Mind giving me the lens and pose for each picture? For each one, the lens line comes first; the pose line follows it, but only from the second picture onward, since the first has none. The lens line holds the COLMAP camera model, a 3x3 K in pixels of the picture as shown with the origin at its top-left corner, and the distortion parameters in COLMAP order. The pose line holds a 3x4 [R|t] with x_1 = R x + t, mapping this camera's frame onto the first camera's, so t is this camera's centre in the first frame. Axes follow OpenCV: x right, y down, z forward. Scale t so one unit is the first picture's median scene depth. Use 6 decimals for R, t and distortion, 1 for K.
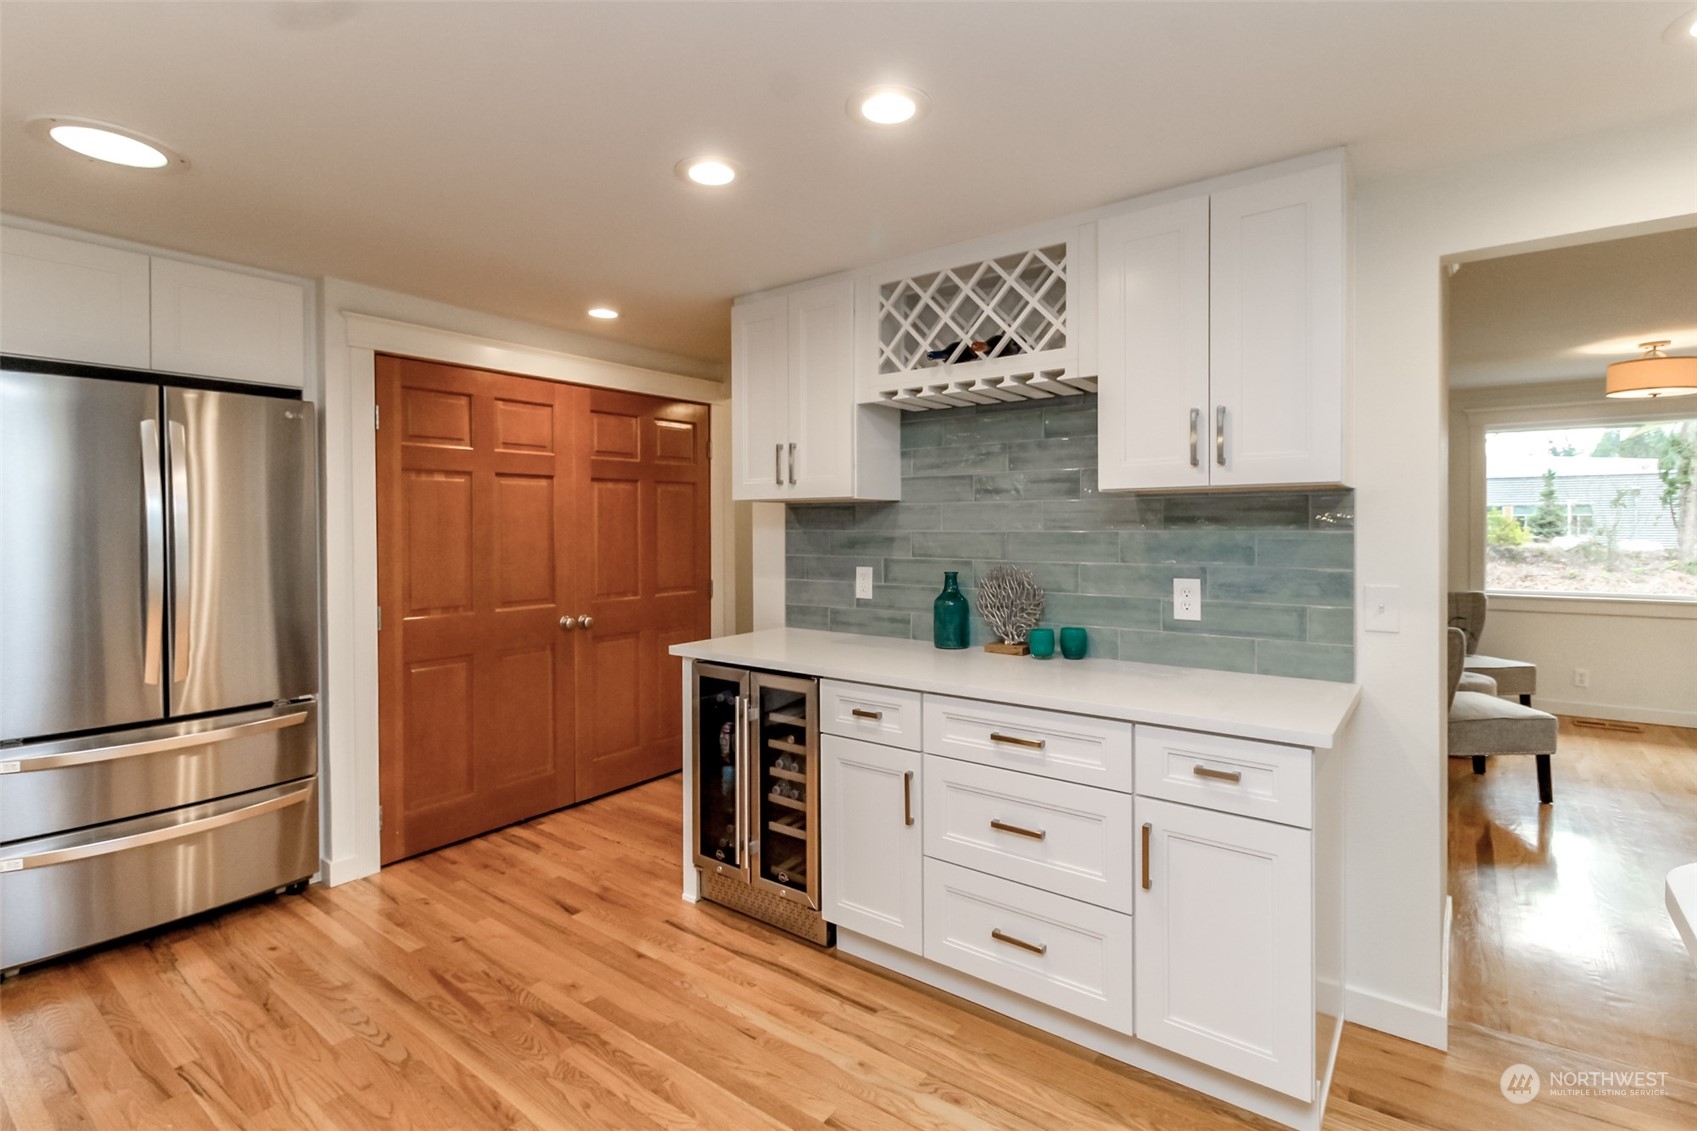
lens RADIAL K [[777.8, 0, 811.4], [0, 777.8, 531.8], [0, 0, 1]] dist [0.020488, -0.002786]
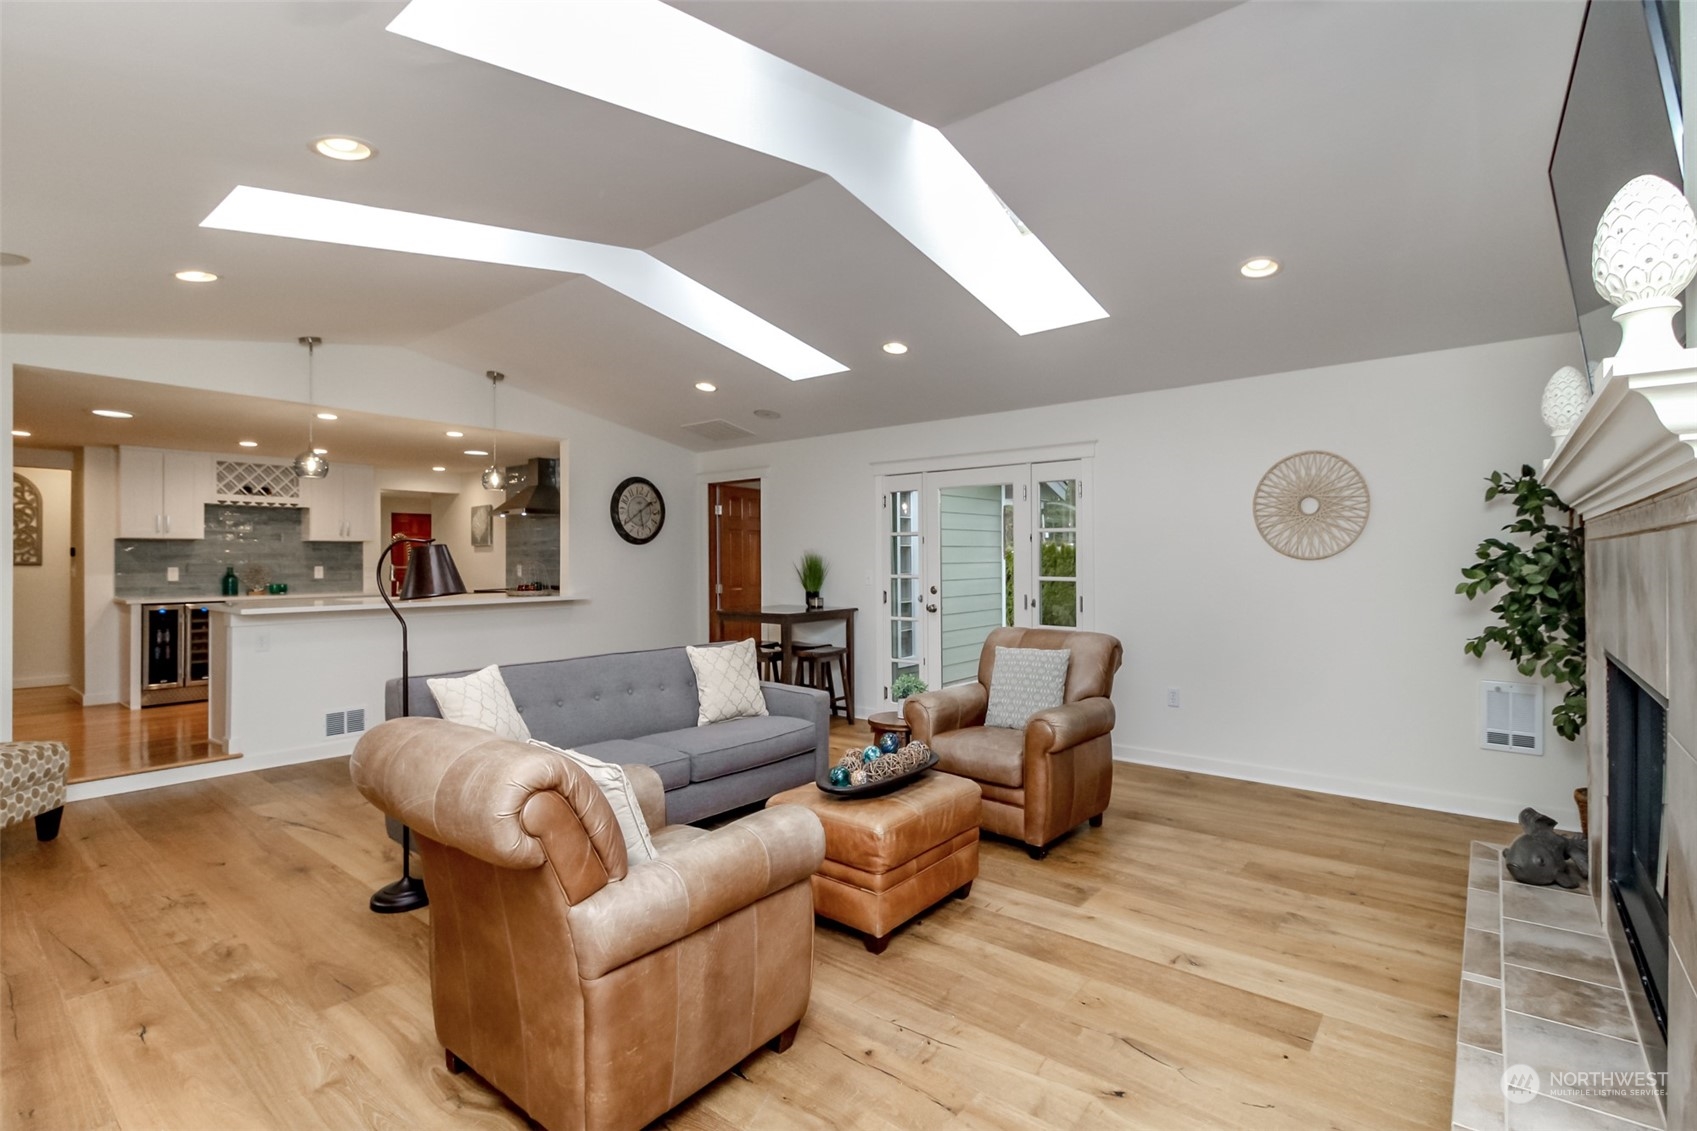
lens RADIAL K [[777.8, 0, 834.3], [0, 777.8, 563.2], [0, 0, 1]] dist [0.020488, -0.002786]
pose [[0.025832, 0.000958, 0.999666, -2.734369], [0.016944, 0.999855, -0.001396, 0.084504], [-0.999523, 0.016974, 0.025813, -1.275935]]
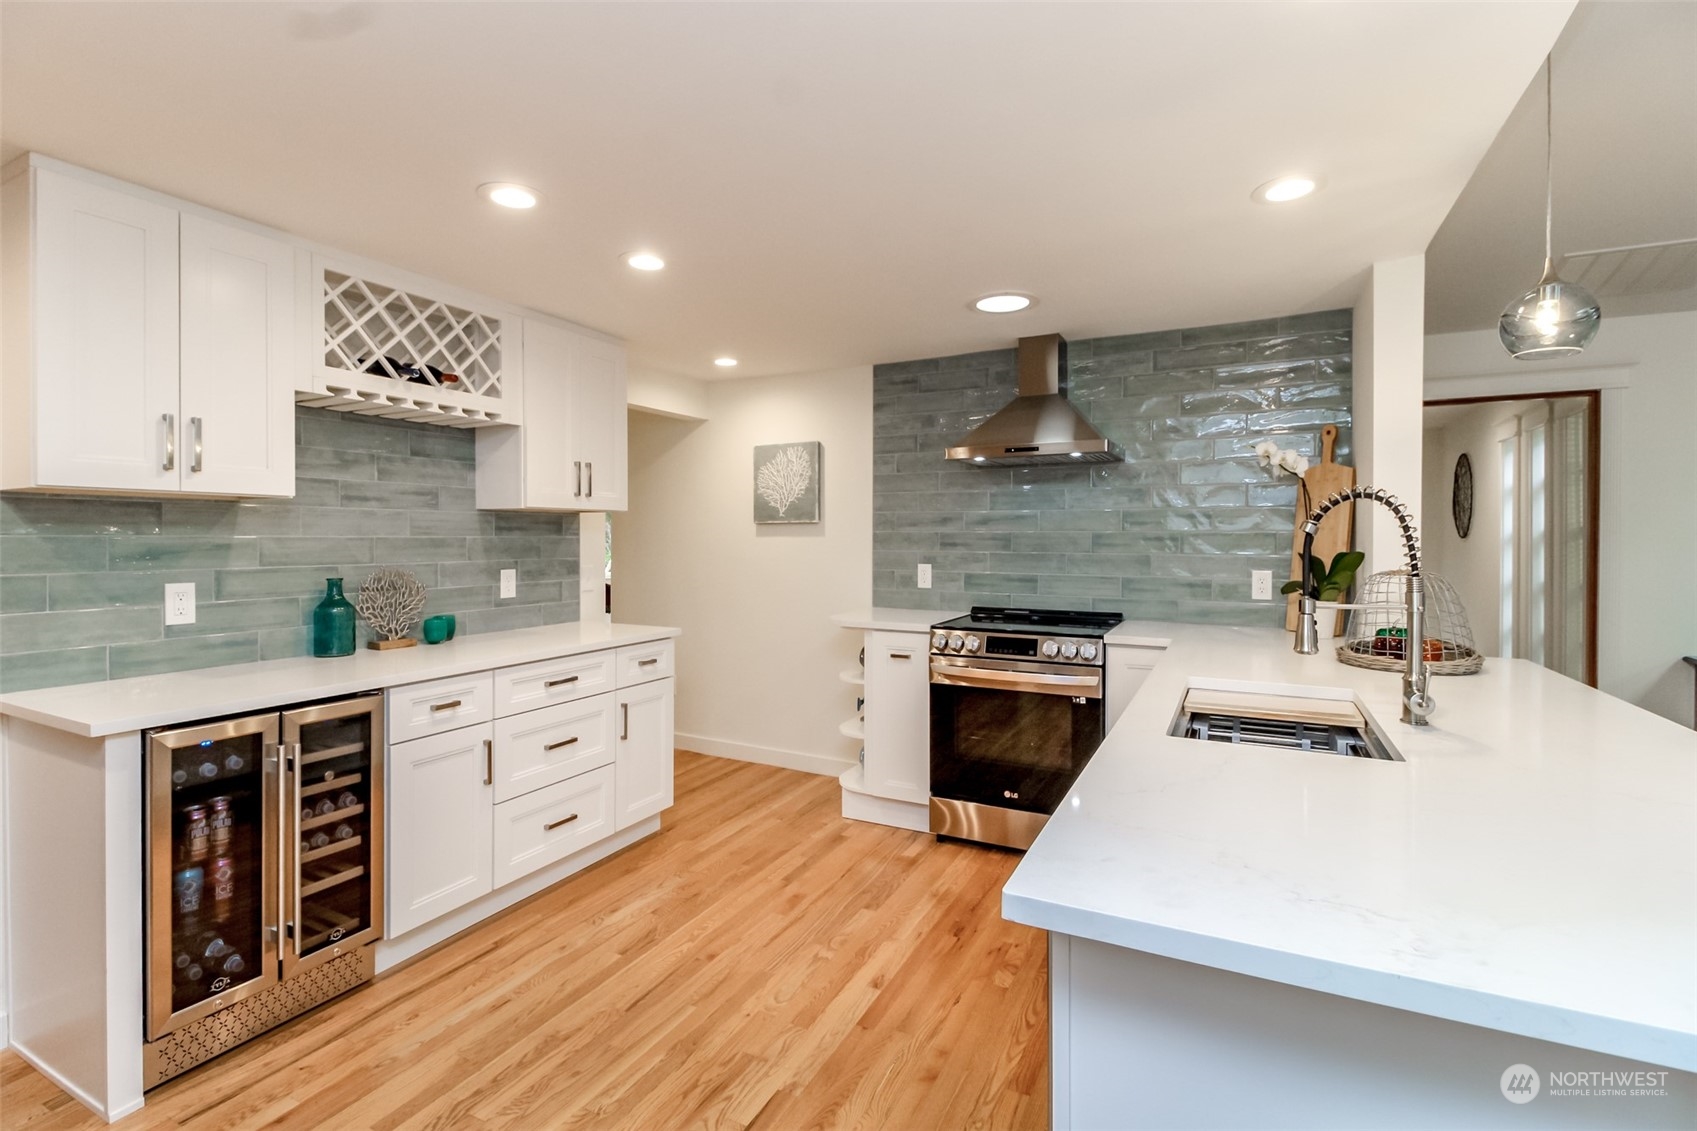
lens RADIAL K [[777.8, 0, 855.4], [0, 777.8, 549.3], [0, 0, 1]] dist [0.020488, -0.002786]
pose [[-0.180852, -0.008624, 0.983473, -0.997945], [0.012816, 0.999856, 0.011124, 0.013668], [-0.983427, 0.014616, -0.180715, 0.586312]]
